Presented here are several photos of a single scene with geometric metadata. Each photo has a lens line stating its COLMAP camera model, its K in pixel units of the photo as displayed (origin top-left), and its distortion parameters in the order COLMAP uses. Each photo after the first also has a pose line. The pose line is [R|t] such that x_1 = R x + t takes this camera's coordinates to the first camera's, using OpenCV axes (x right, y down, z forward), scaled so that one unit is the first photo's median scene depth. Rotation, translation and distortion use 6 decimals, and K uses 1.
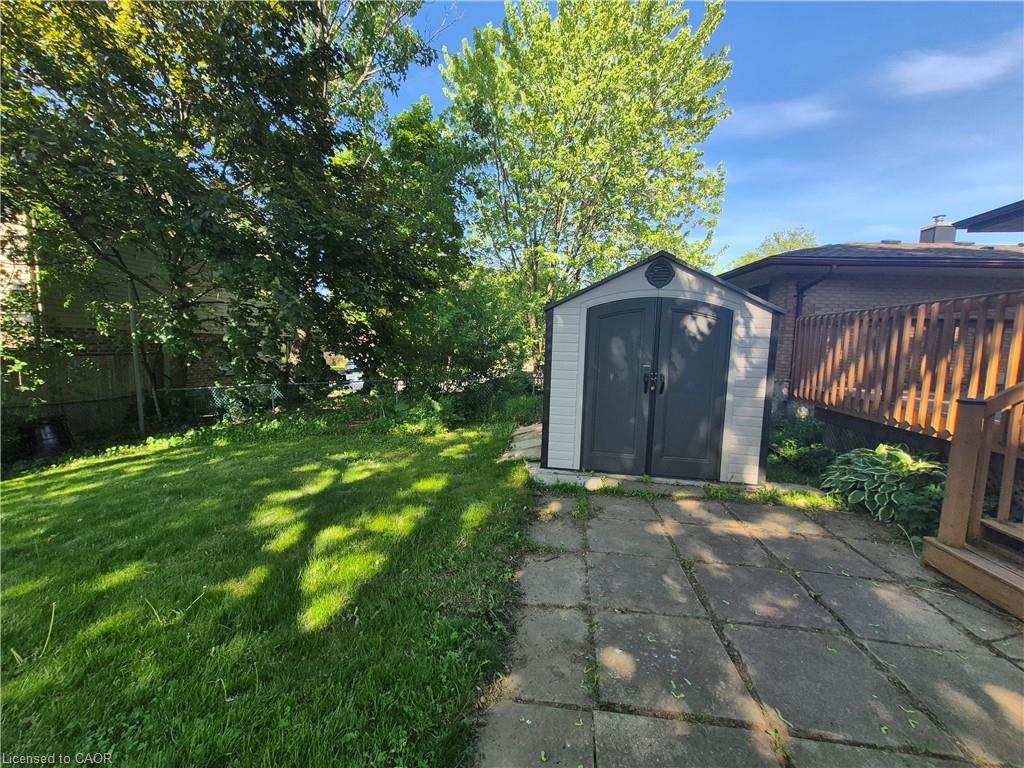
lens RADIAL K [[402.8, 0, 497.8], [0, 402.8, 382.1], [0, 0, 1]] dist [-0.001622, -0.000305]
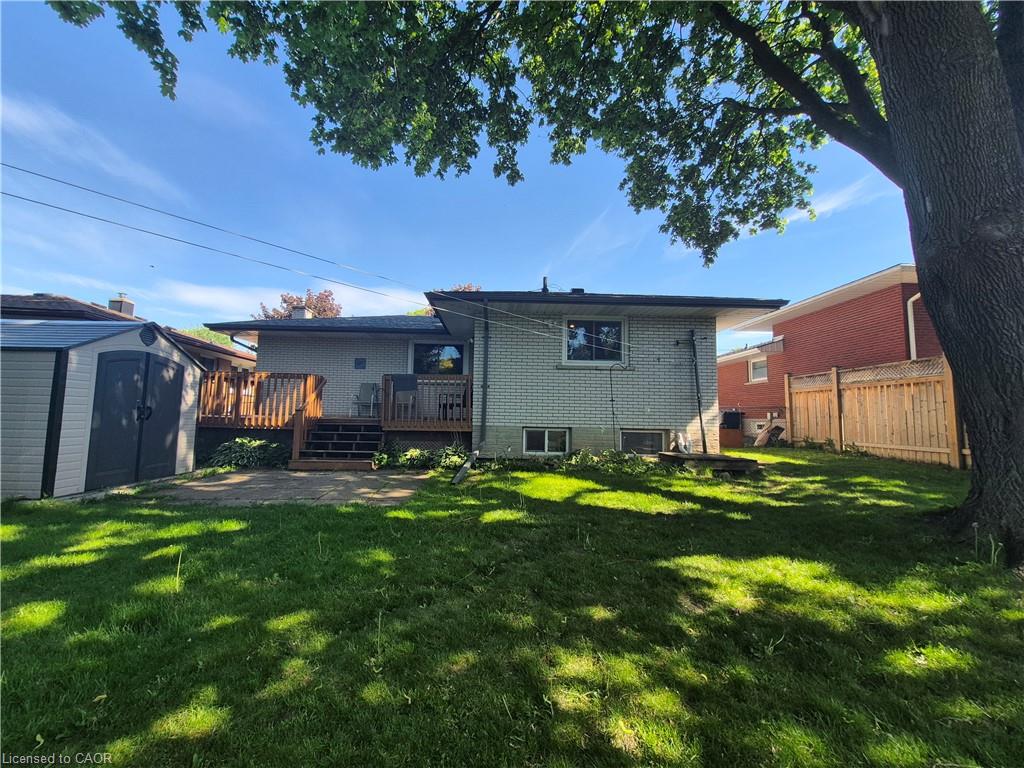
lens RADIAL K [[409.7, 0, 515.4], [0, 409.7, 381.1], [0, 0, 1]] dist [0.000822, 0.000127]
pose [[-0.215590, 0.045705, 0.975414, -1.321605], [0.057862, 0.997747, -0.033963, 0.016358], [-0.974768, 0.049117, -0.217749, 0.048230]]
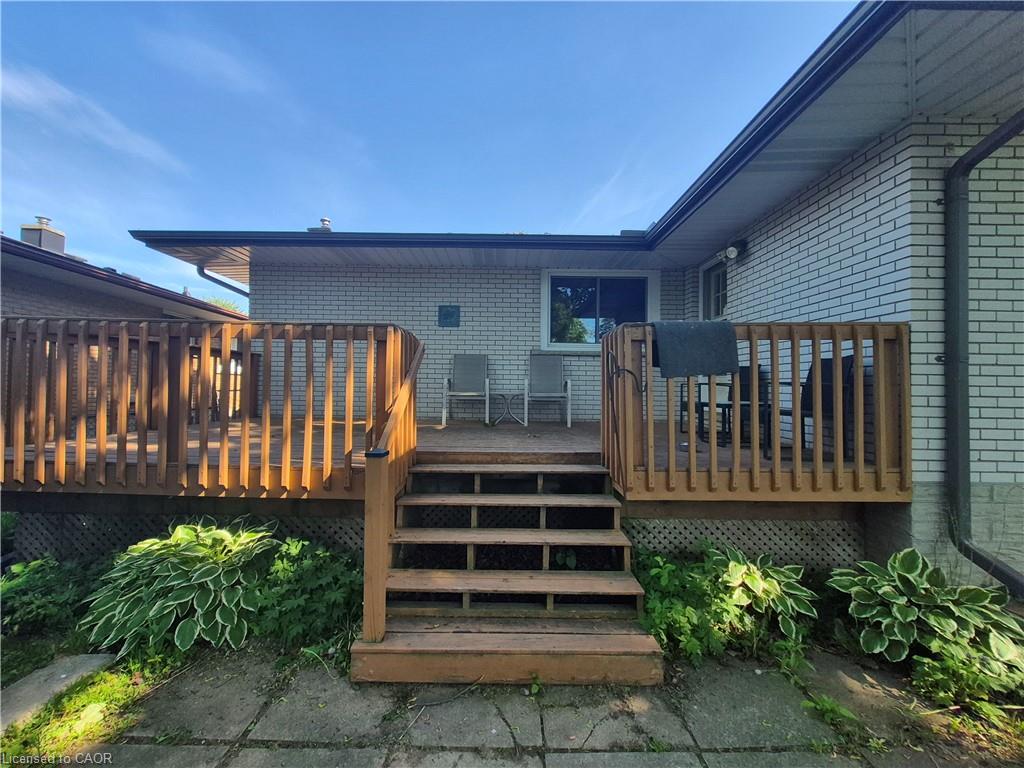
lens RADIAL K [[402.8, 0, 497.8], [0, 402.8, 382.1], [0, 0, 1]] dist [-0.001622, -0.000305]
pose [[-0.173012, -0.016524, 0.984781, 0.202775], [0.065427, 0.997458, 0.028232, -0.061825], [-0.982744, 0.069315, -0.171491, 0.543115]]
